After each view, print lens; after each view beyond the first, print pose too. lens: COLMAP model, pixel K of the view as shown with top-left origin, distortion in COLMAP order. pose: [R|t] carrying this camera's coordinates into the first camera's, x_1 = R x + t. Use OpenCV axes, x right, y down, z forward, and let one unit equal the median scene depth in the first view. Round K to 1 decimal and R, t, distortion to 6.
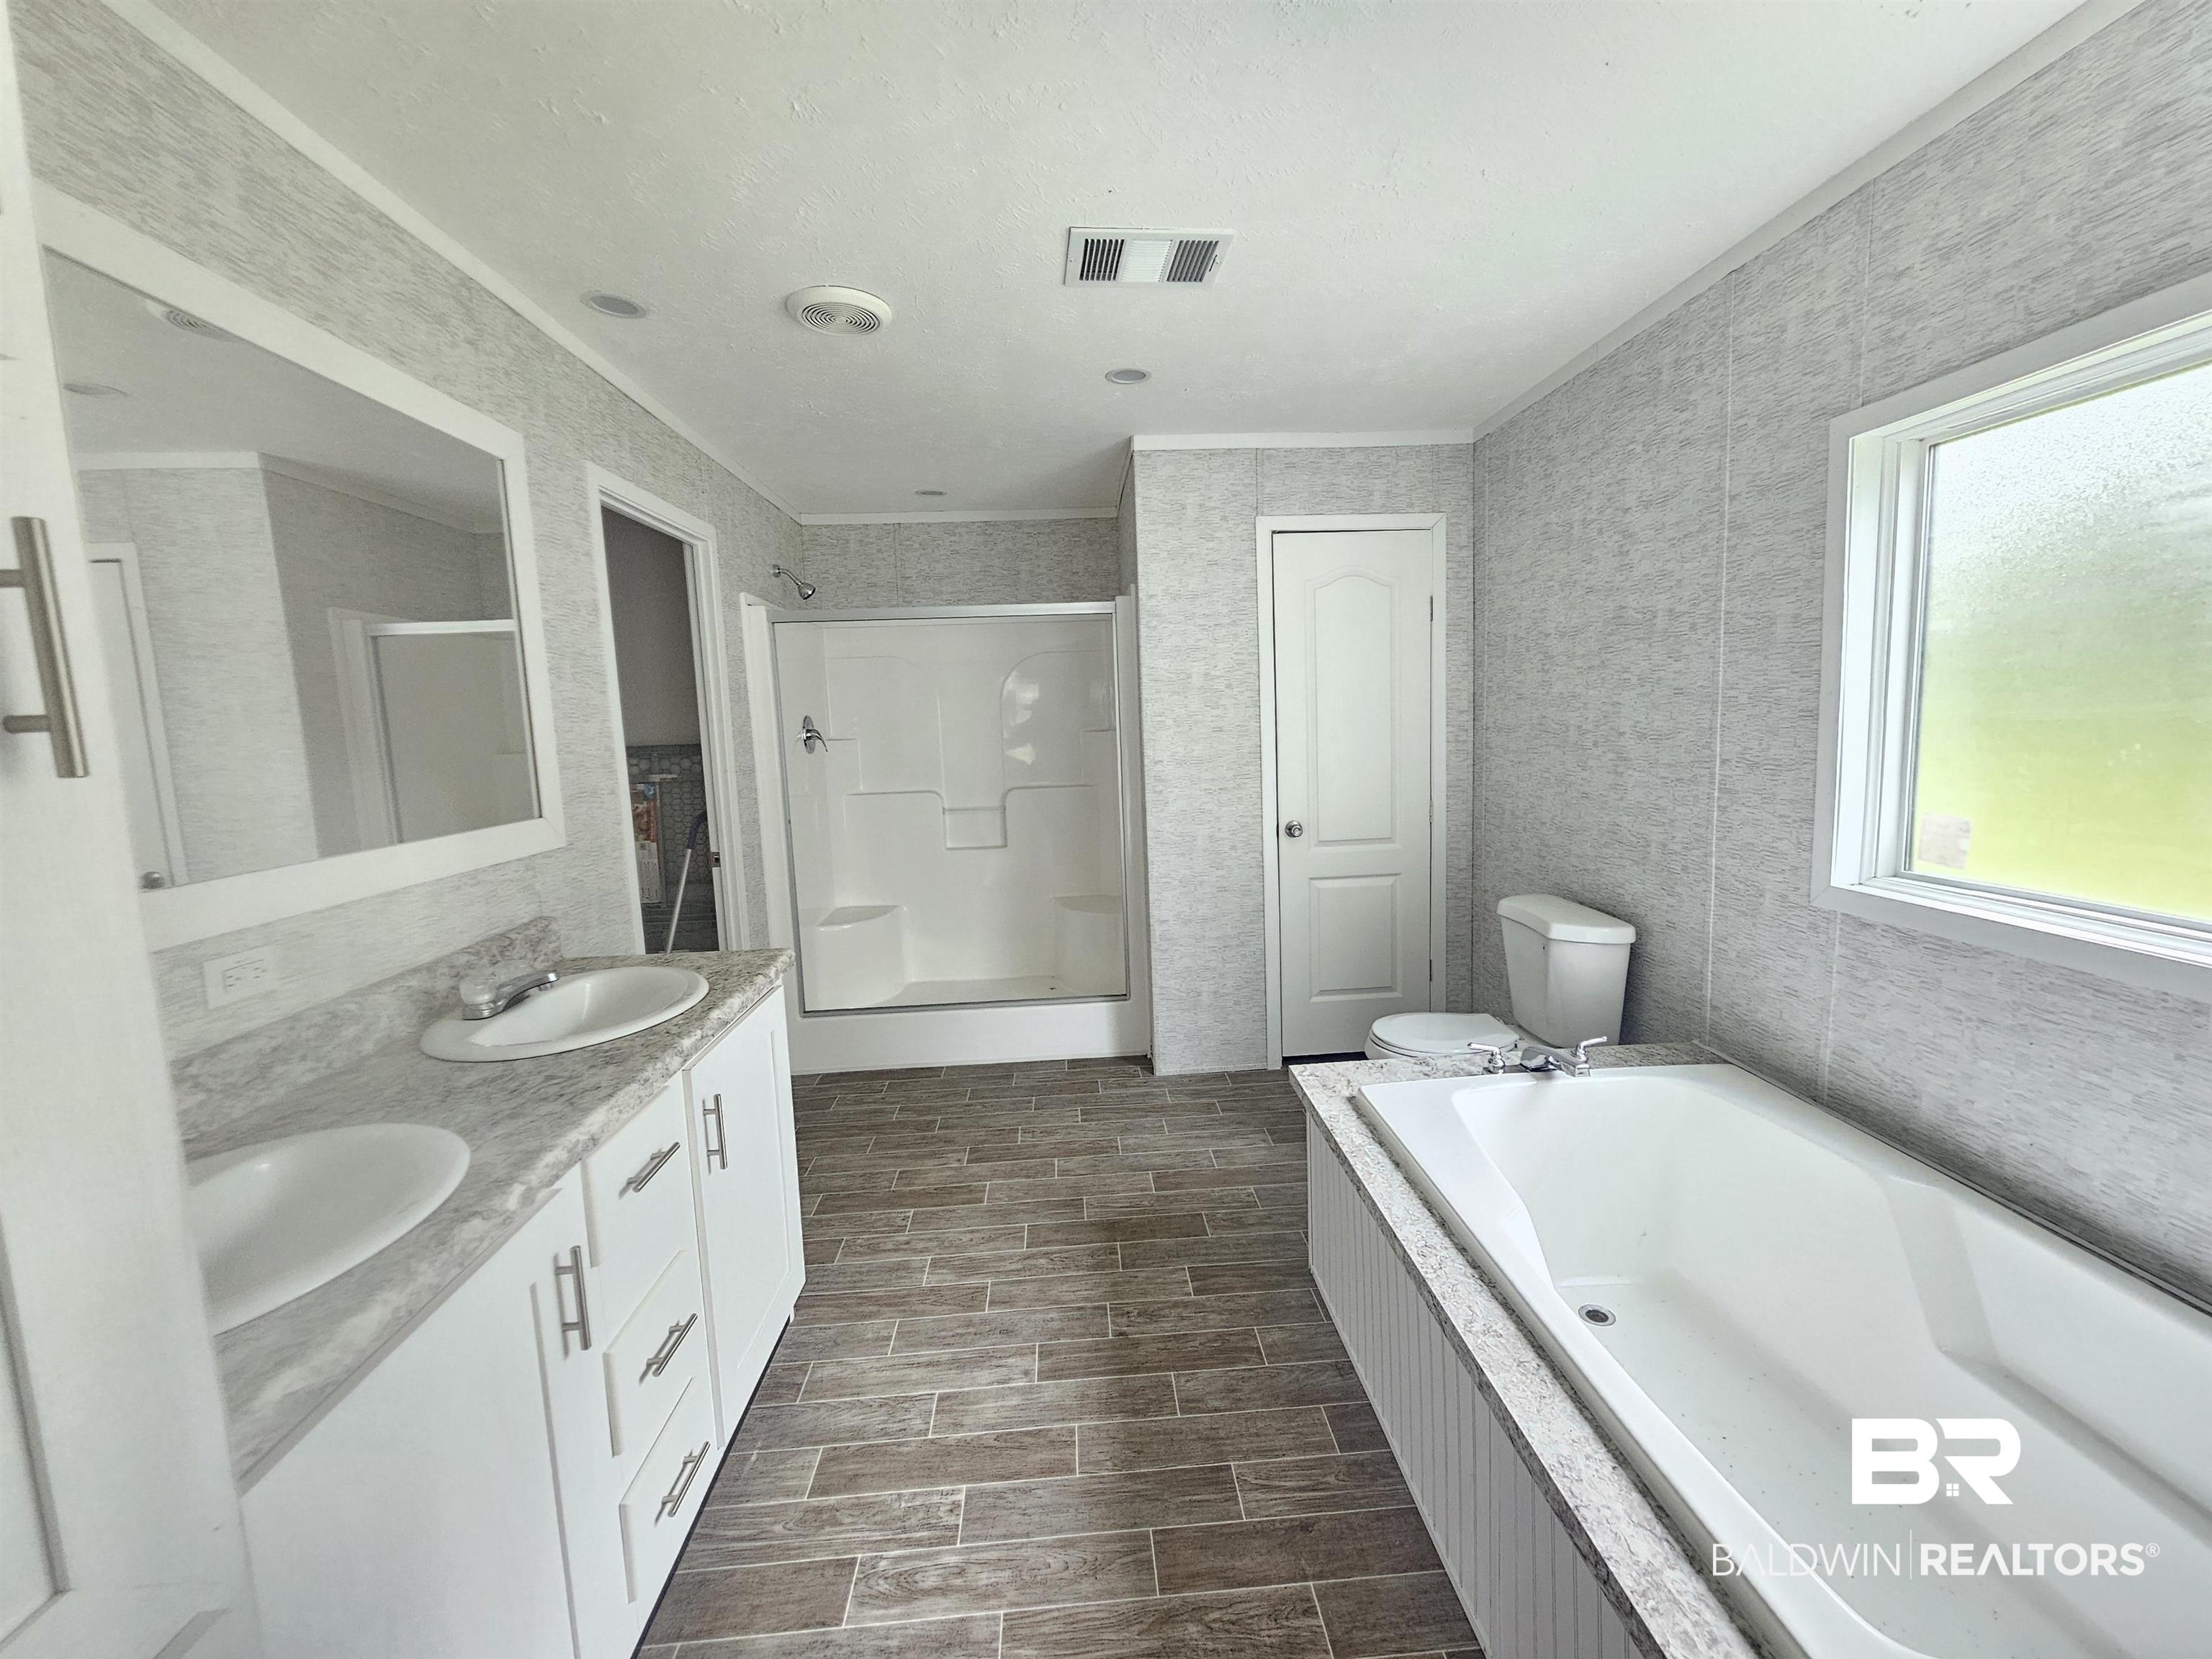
lens RADIAL K [[907.2, 0, 1123.9], [0, 907.2, 820.2], [0, 0, 1]] dist [-0.005368, -0.000001]
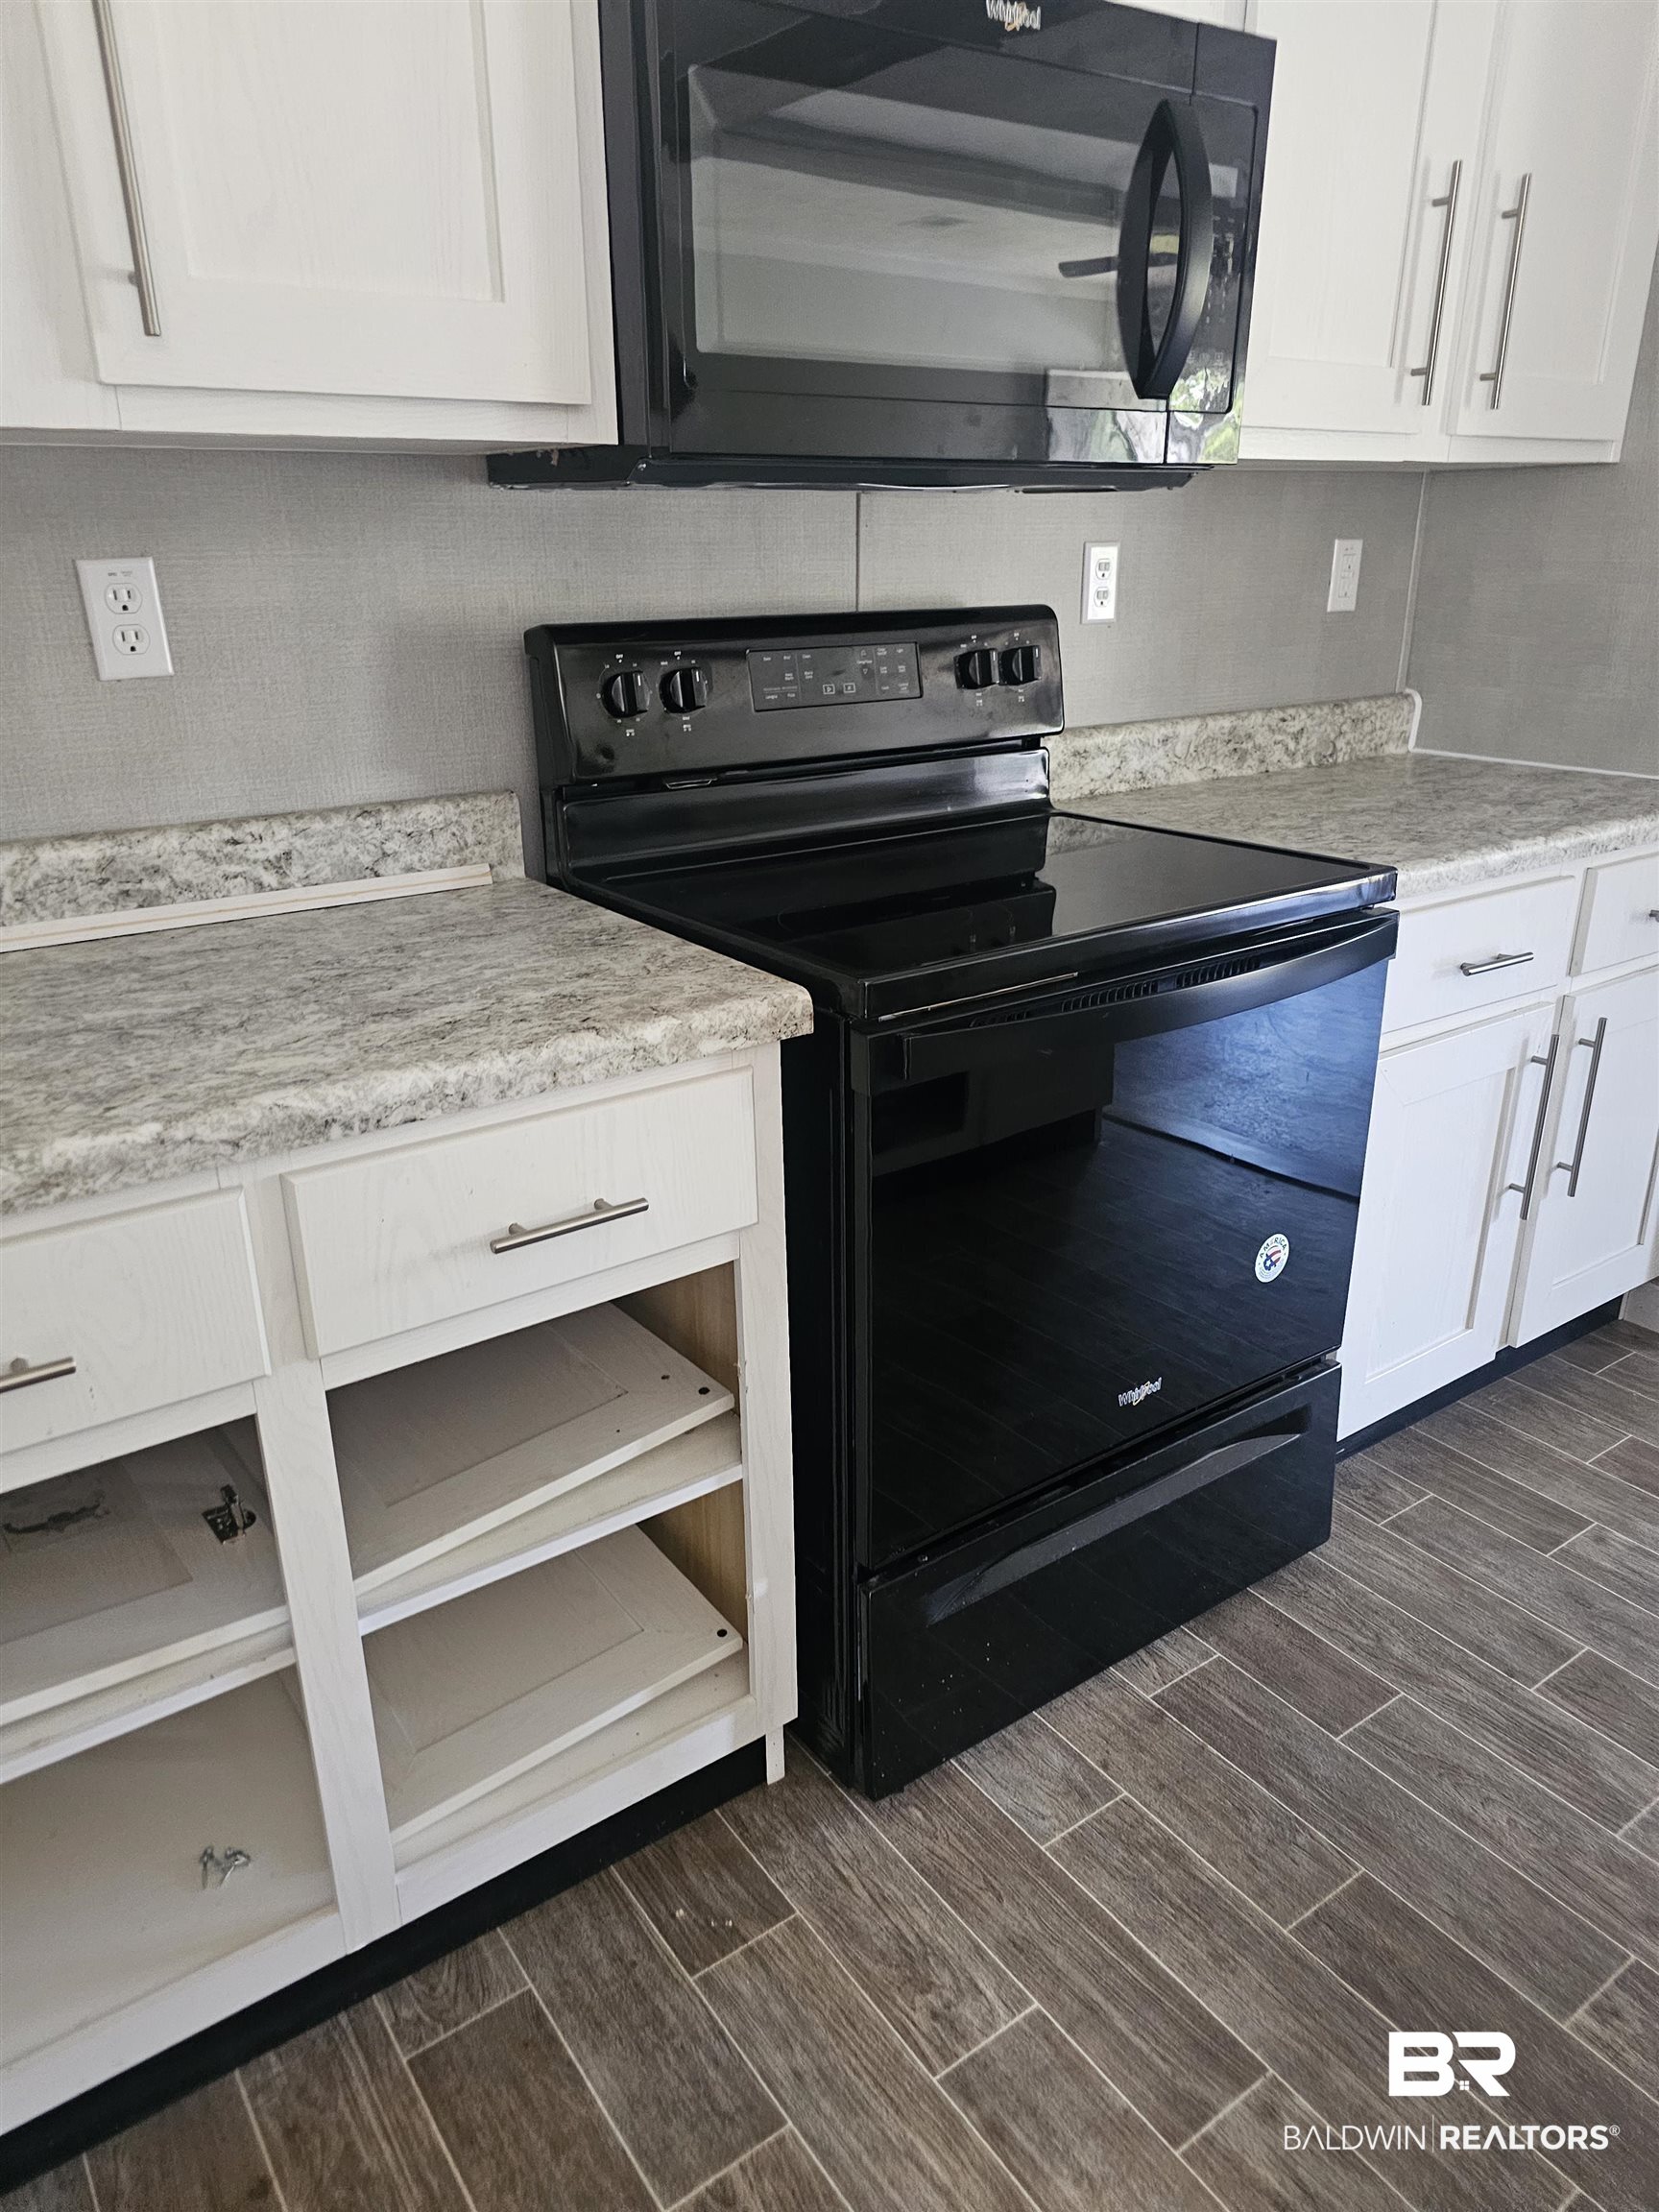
lens RADIAL K [[1505.9, 0, 829.5], [0, 1505.9, 1106.0], [0, 0, 1]] dist [0.015399, 0.000983]
pose [[-0.524192, -0.277977, 0.804954, -0.429459], [0.116984, 0.912760, 0.391387, -0.073555], [-0.843527, 0.299329, -0.445943, 1.360025]]
